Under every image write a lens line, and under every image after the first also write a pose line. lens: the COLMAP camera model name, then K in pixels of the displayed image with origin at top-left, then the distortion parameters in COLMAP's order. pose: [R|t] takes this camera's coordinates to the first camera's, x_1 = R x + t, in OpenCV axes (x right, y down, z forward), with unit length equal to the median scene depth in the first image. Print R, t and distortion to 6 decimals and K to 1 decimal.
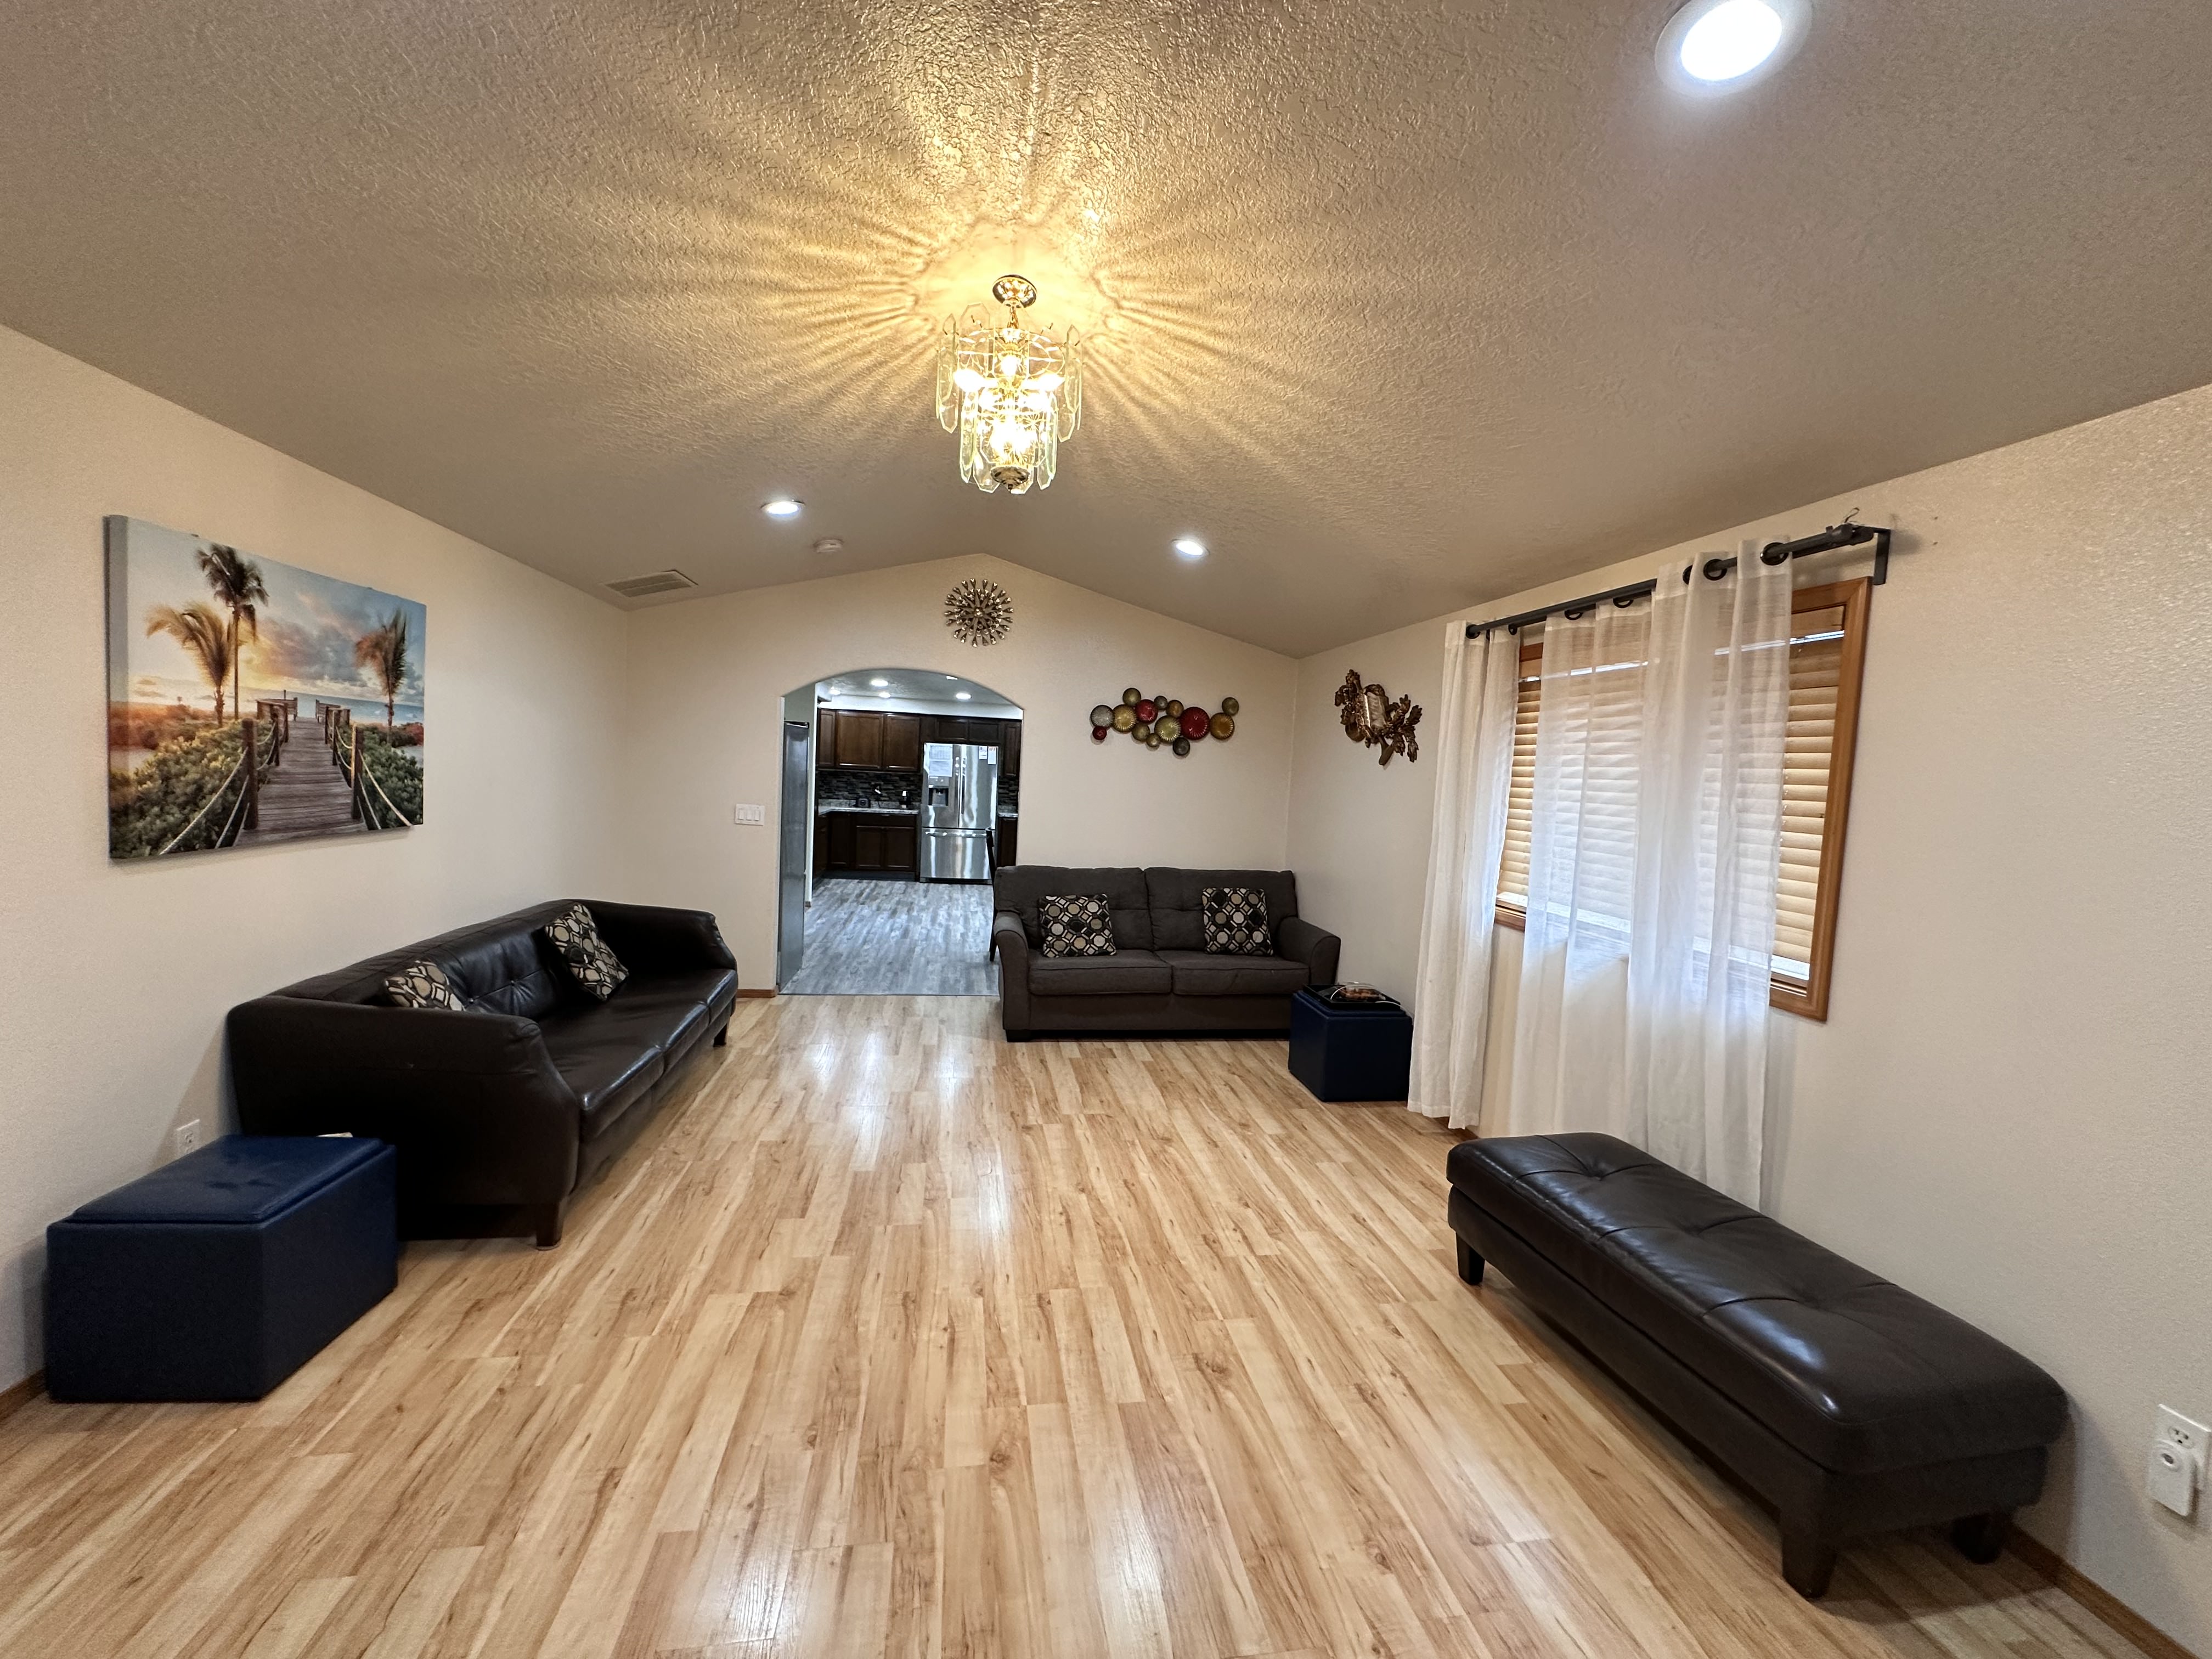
lens RADIAL K [[893.5, 0, 1107.9], [0, 893.5, 829.1], [0, 0, 1]] dist [-0.002726, -0.000162]
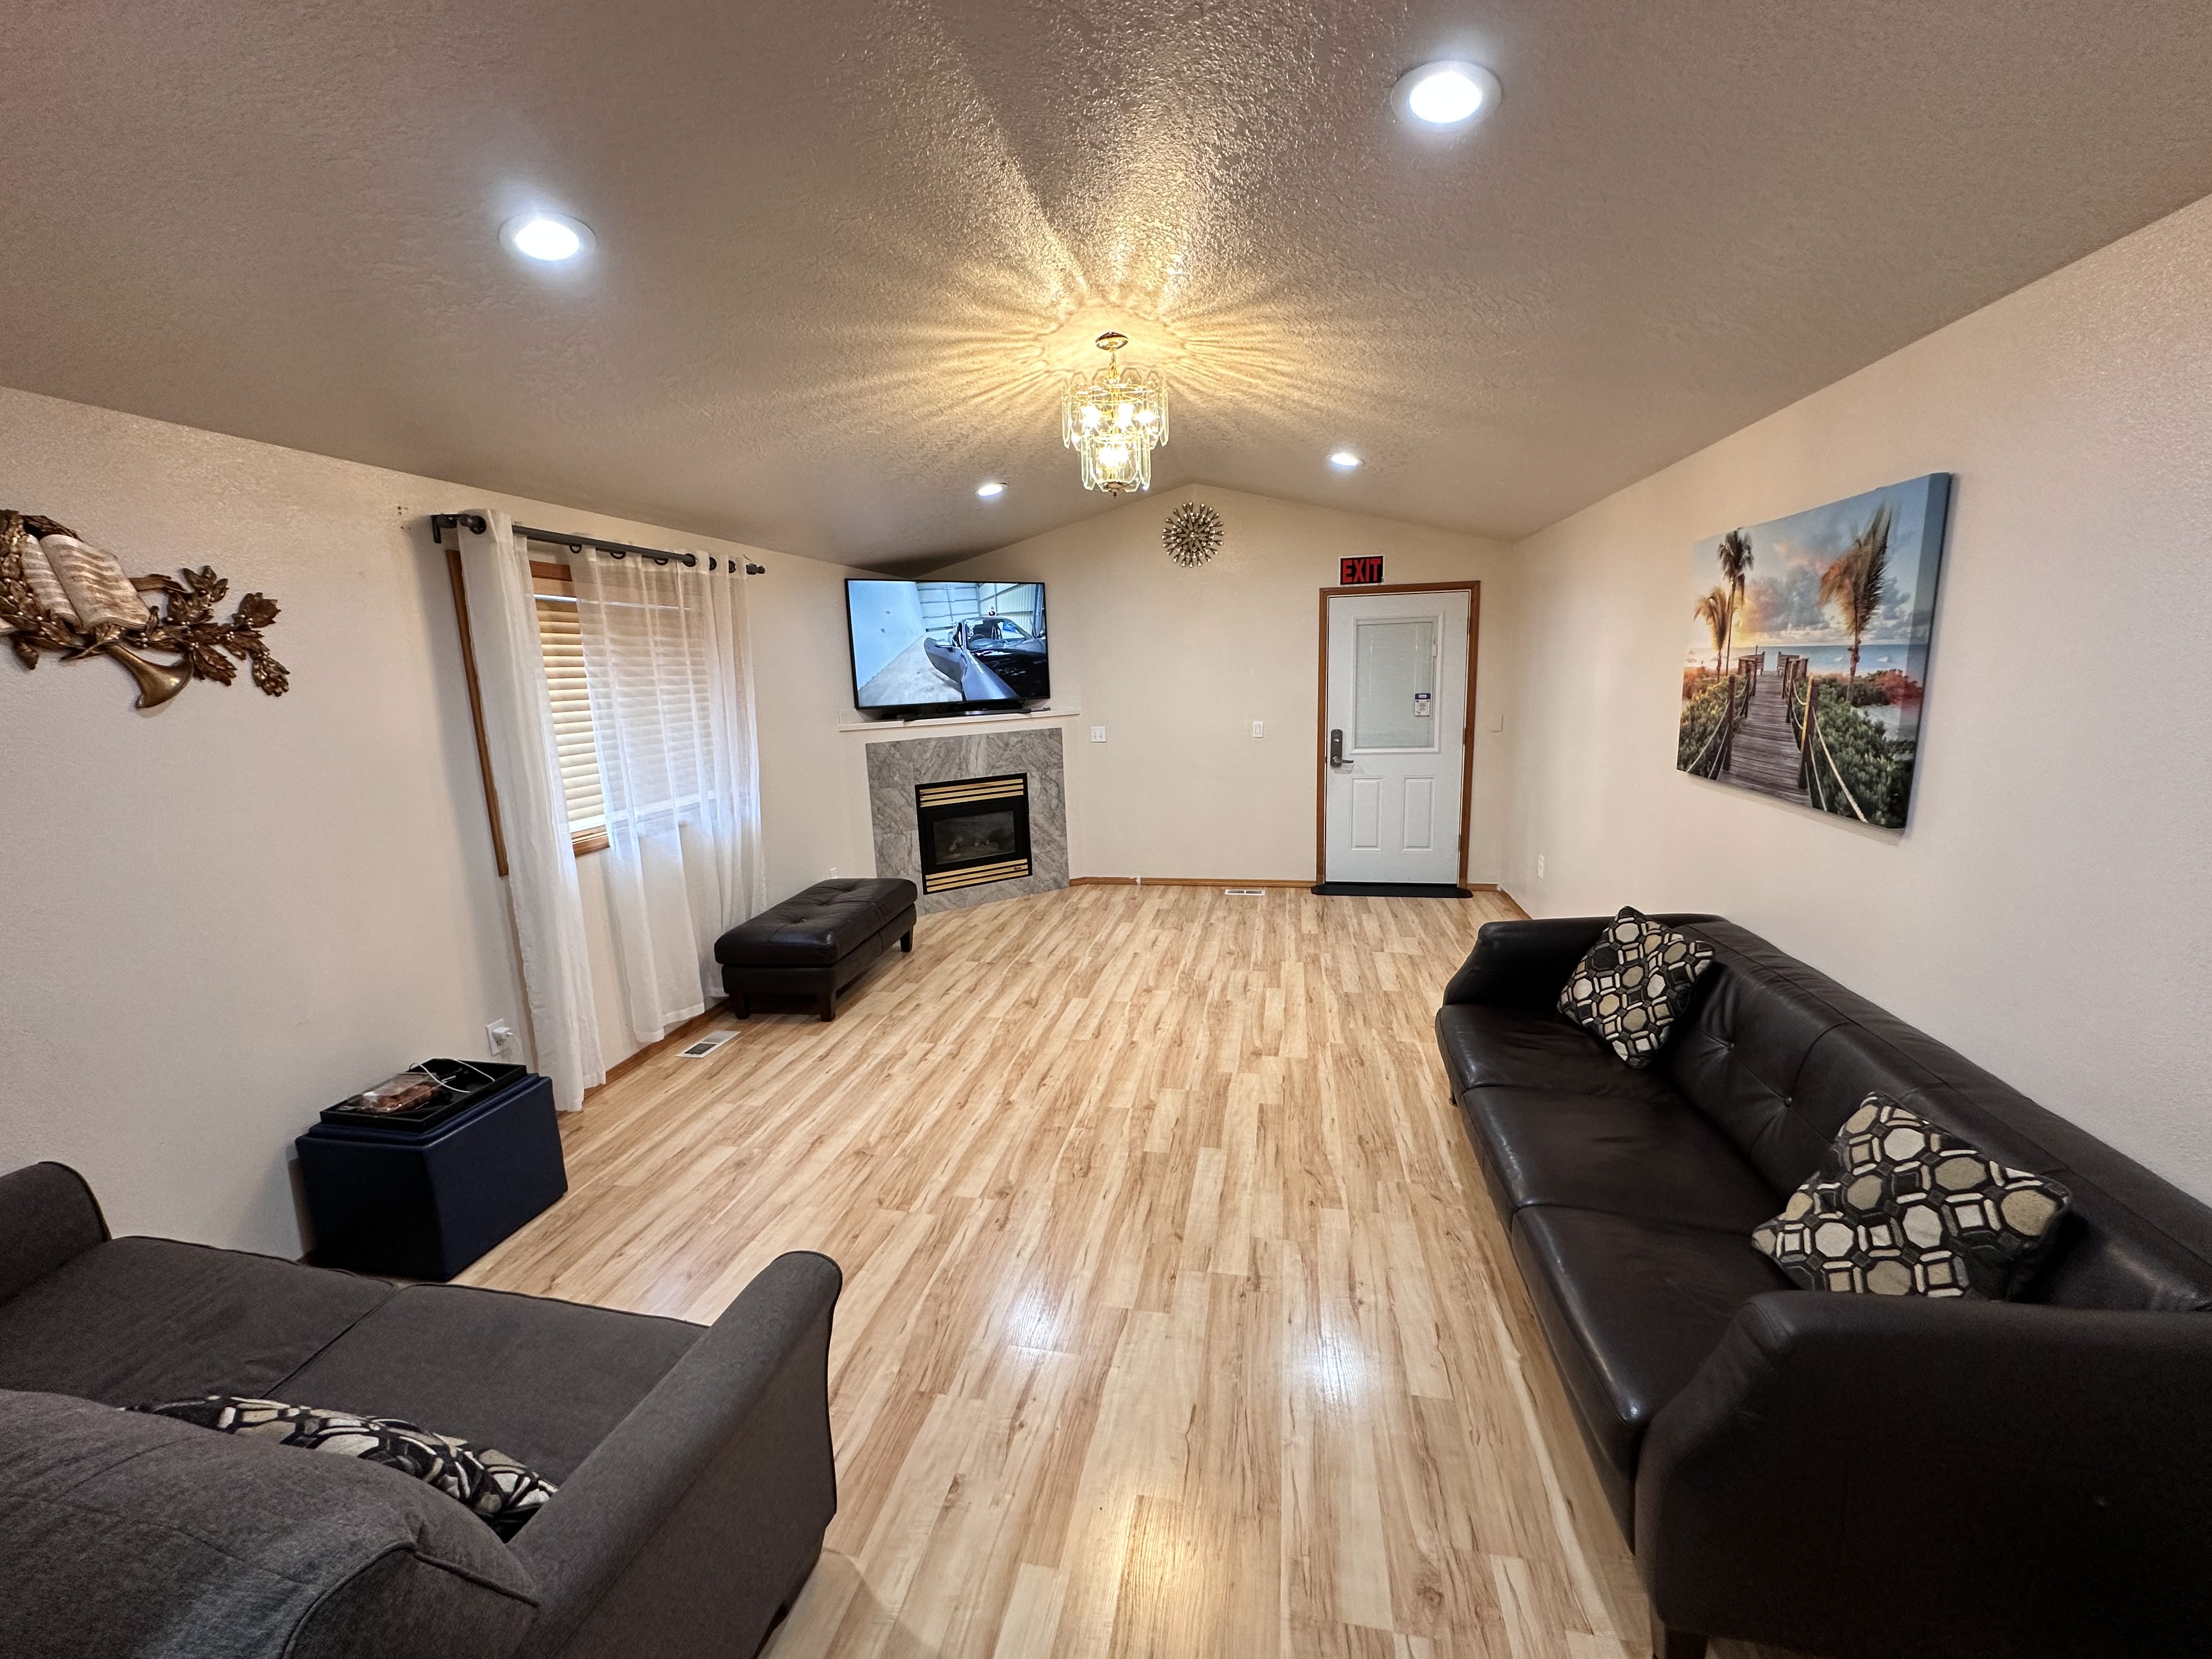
lens RADIAL K [[893.5, 0, 1102.1], [0, 893.5, 829.6], [0, 0, 1]] dist [-0.002726, -0.000162]
pose [[-0.934047, -0.082053, 0.347596, -0.501544], [0.010882, 0.966261, 0.257337, -0.192539], [-0.356984, 0.244147, -0.901640, 1.943553]]
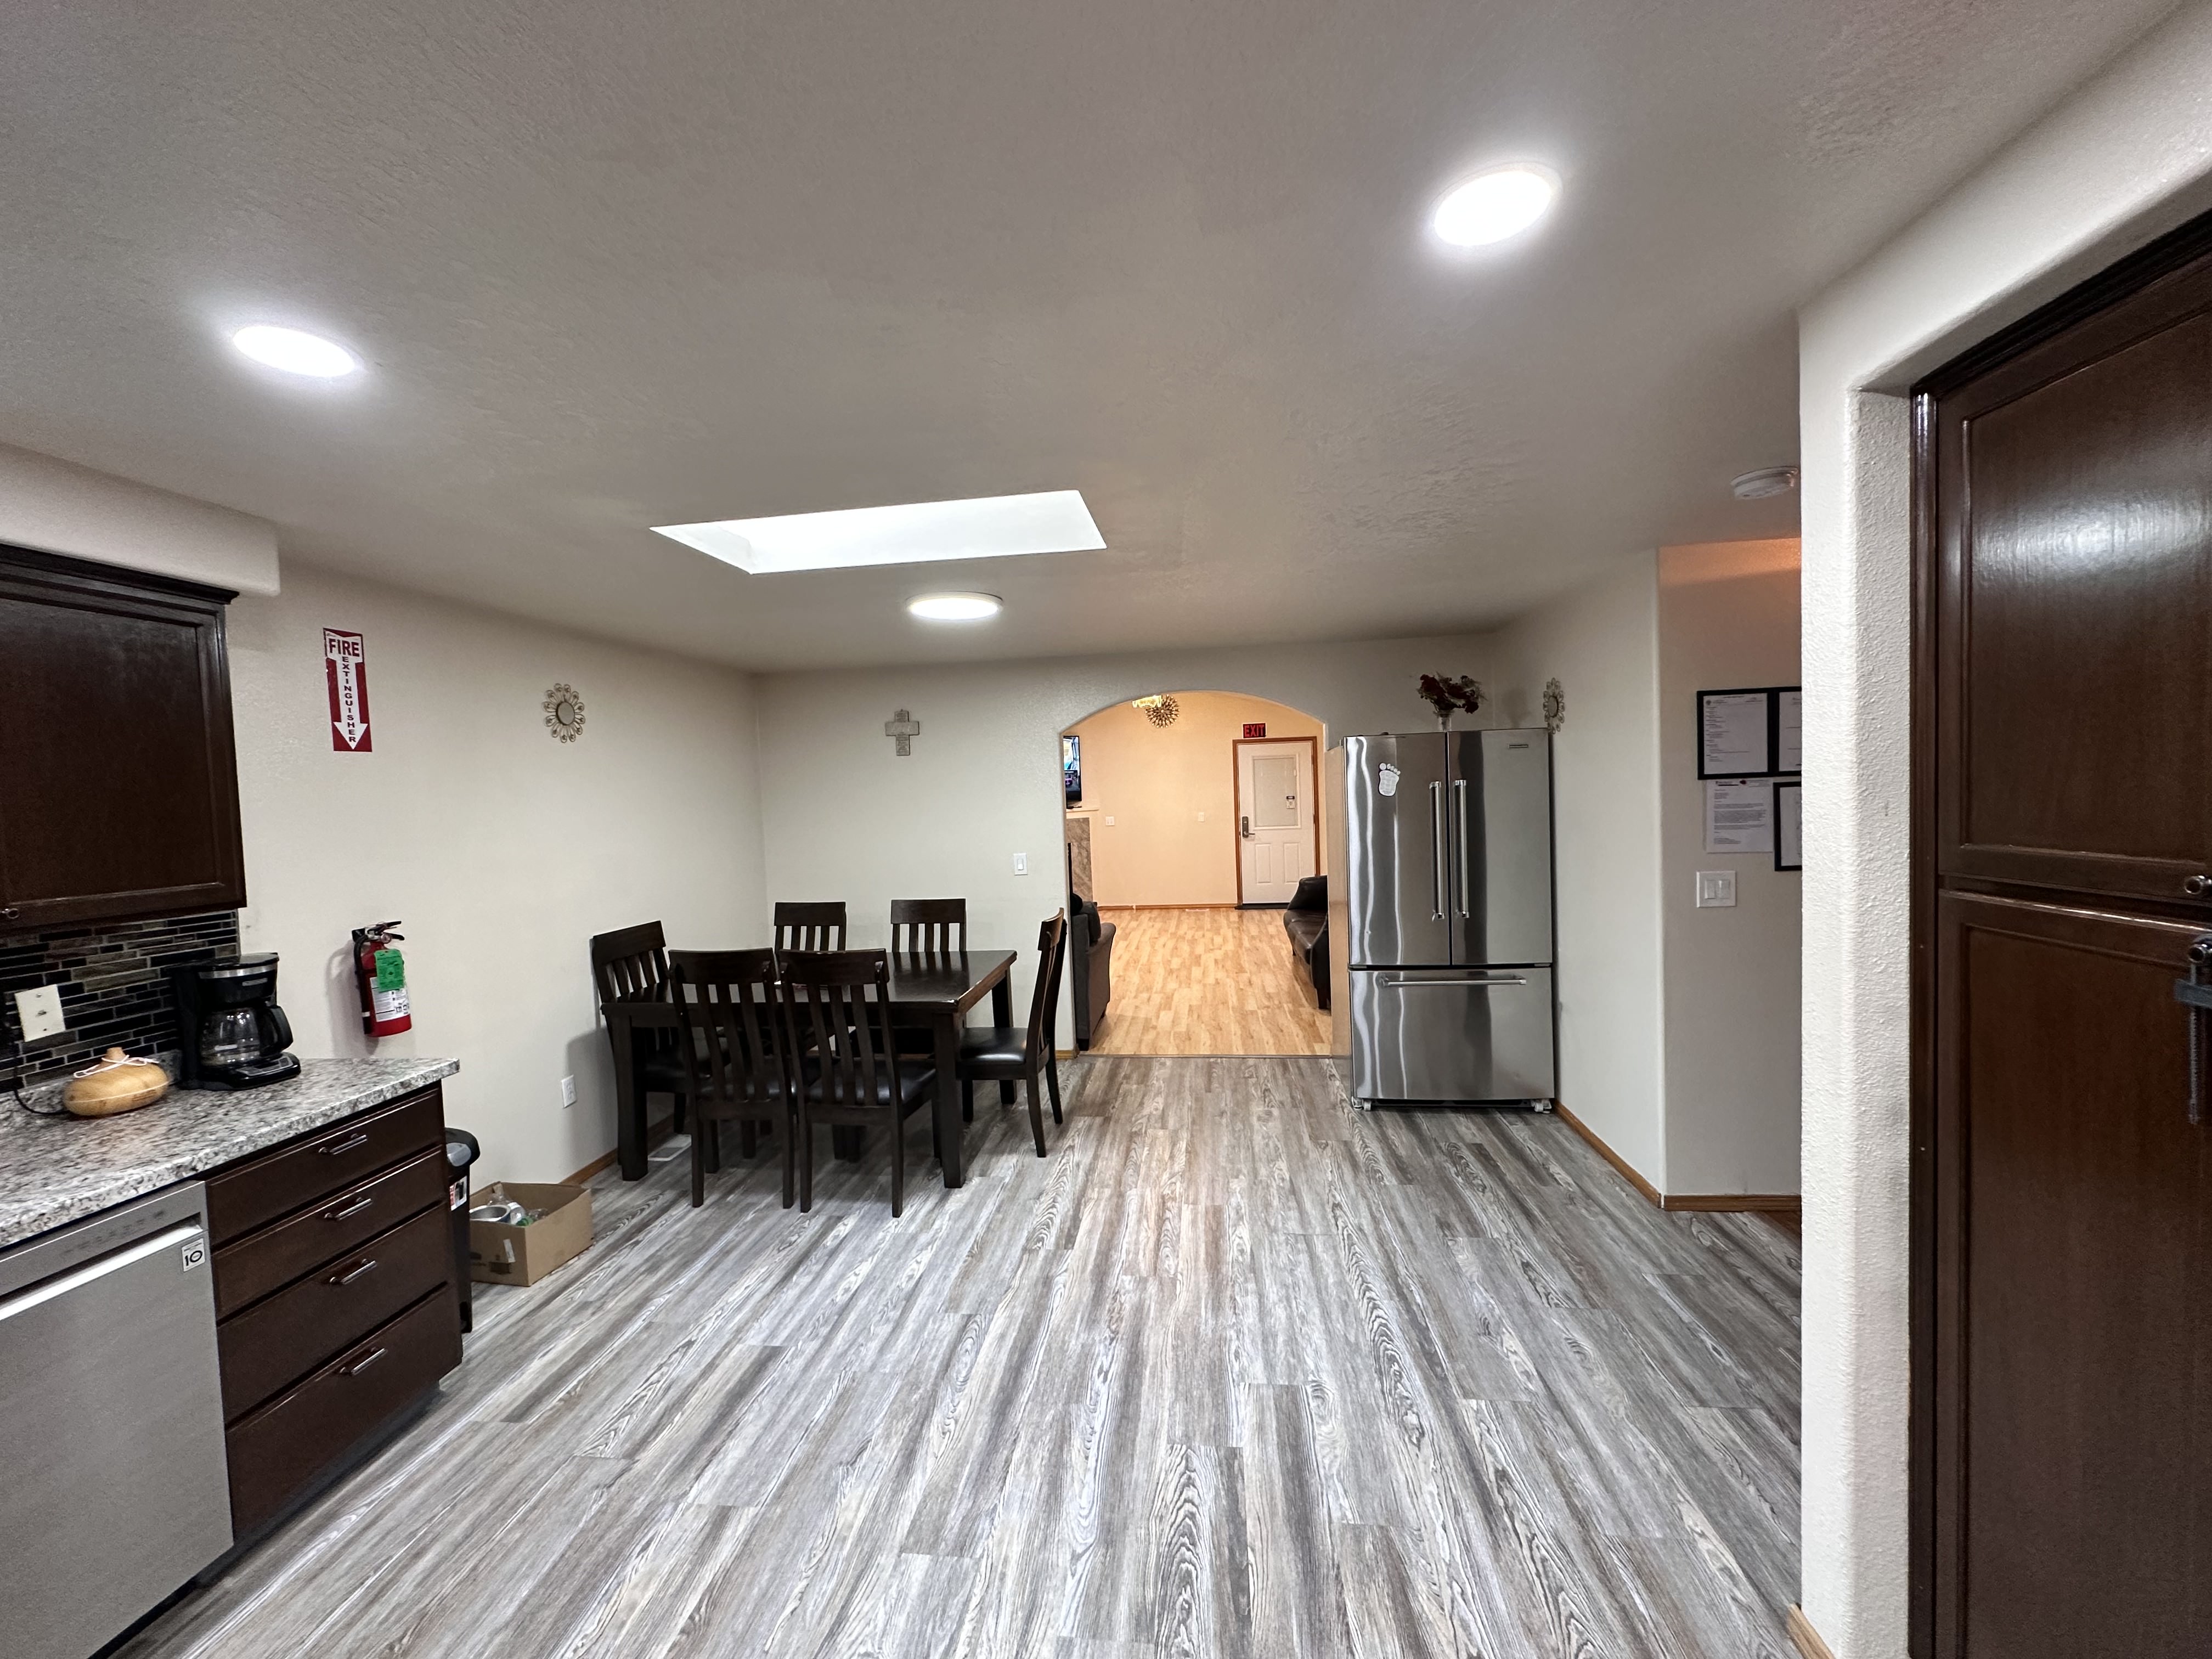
lens RADIAL K [[893.5, 0, 1105.2], [0, 893.5, 826.4], [0, 0, 1]] dist [-0.002726, -0.000162]
pose [[-0.960970, -0.024349, 0.275577, -0.733115], [0.008770, 0.992938, 0.118312, -0.280080], [-0.276512, 0.116111, -0.953970, 3.512012]]
